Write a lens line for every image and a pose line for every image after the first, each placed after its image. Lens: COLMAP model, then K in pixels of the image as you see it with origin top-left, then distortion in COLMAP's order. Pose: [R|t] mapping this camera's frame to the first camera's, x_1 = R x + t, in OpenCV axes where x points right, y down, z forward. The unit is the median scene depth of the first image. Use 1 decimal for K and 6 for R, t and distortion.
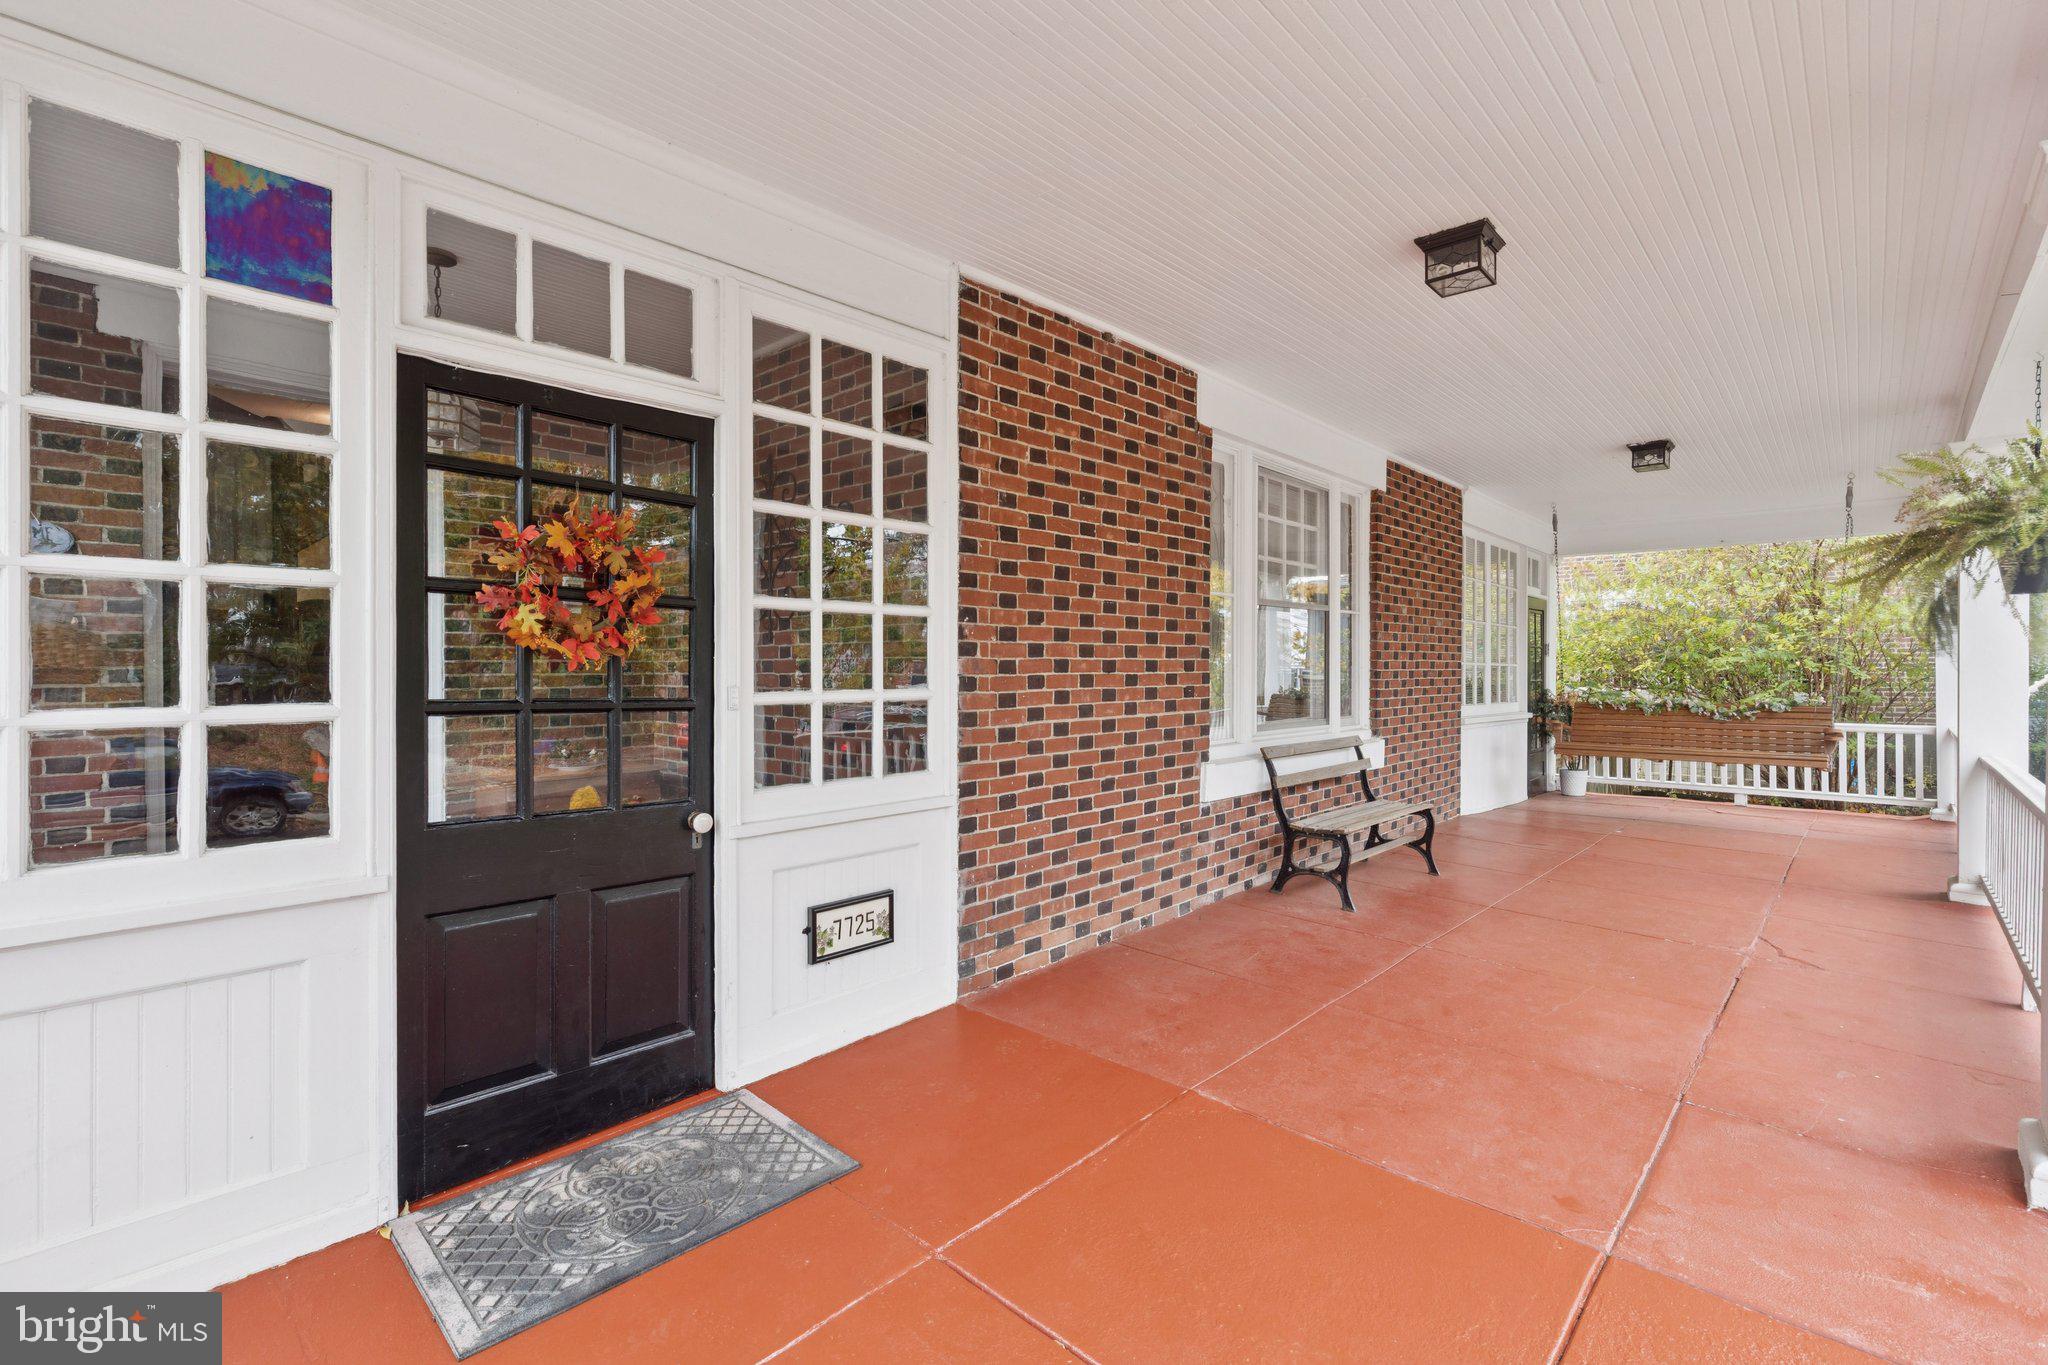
lens RADIAL K [[932.3, 0, 1022.1], [0, 932.3, 672.9], [0, 0, 1]] dist [0.007595, -0.000528]
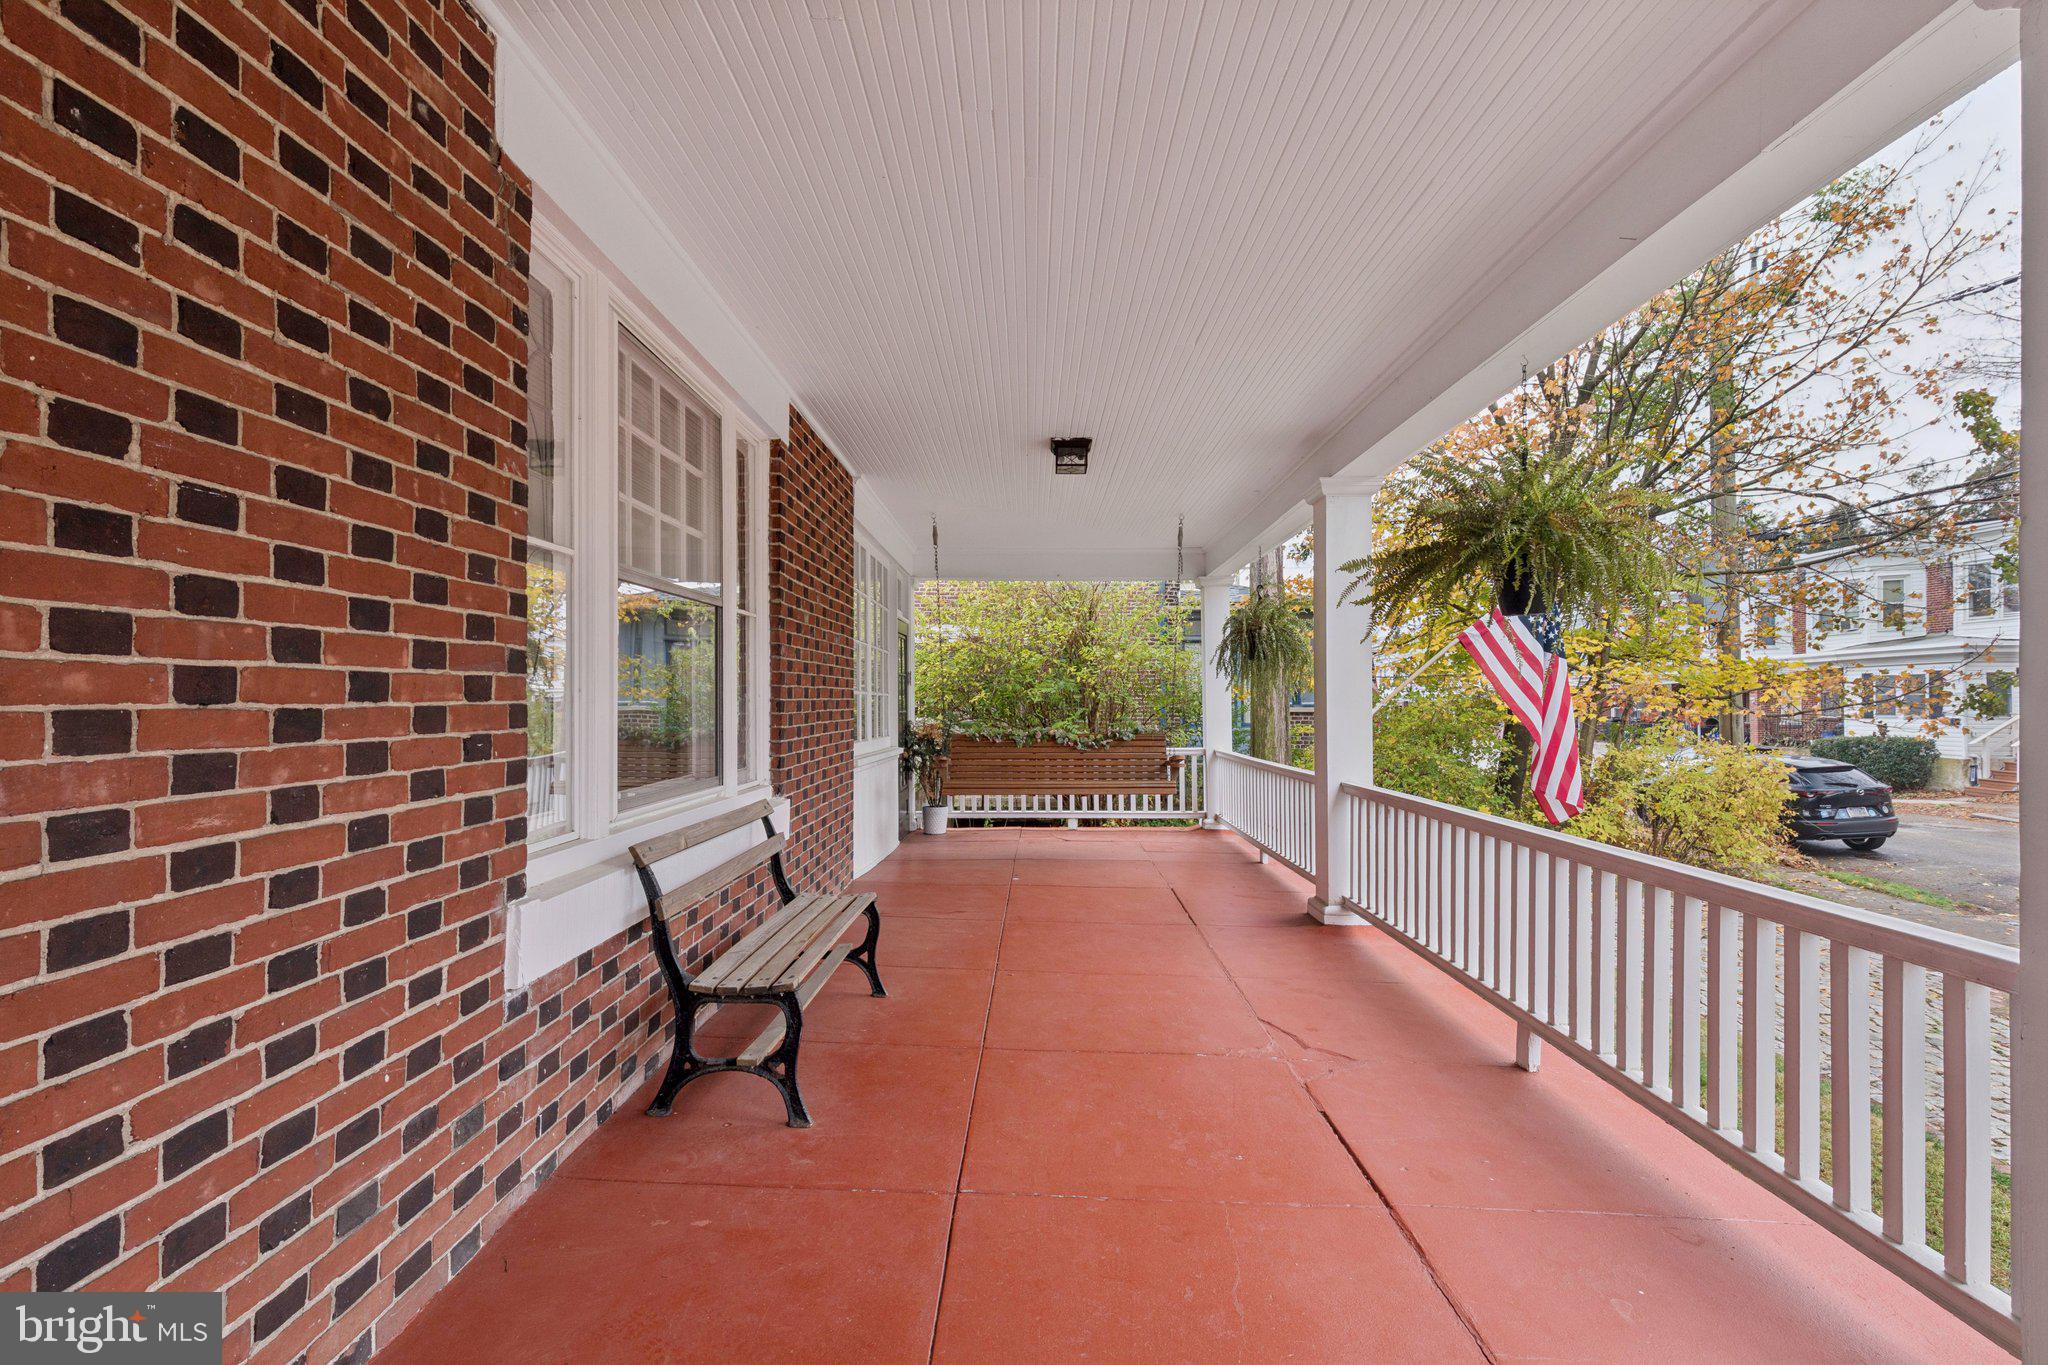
lens RADIAL K [[932.3, 0, 1024.5], [0, 932.3, 695.2], [0, 0, 1]] dist [0.007595, -0.000528]
pose [[0.751337, 0.000926, 0.659918, 0.079081], [0.006411, 0.999942, -0.008701, 0.001115], [-0.659888, 0.010768, 0.751287, 0.480650]]
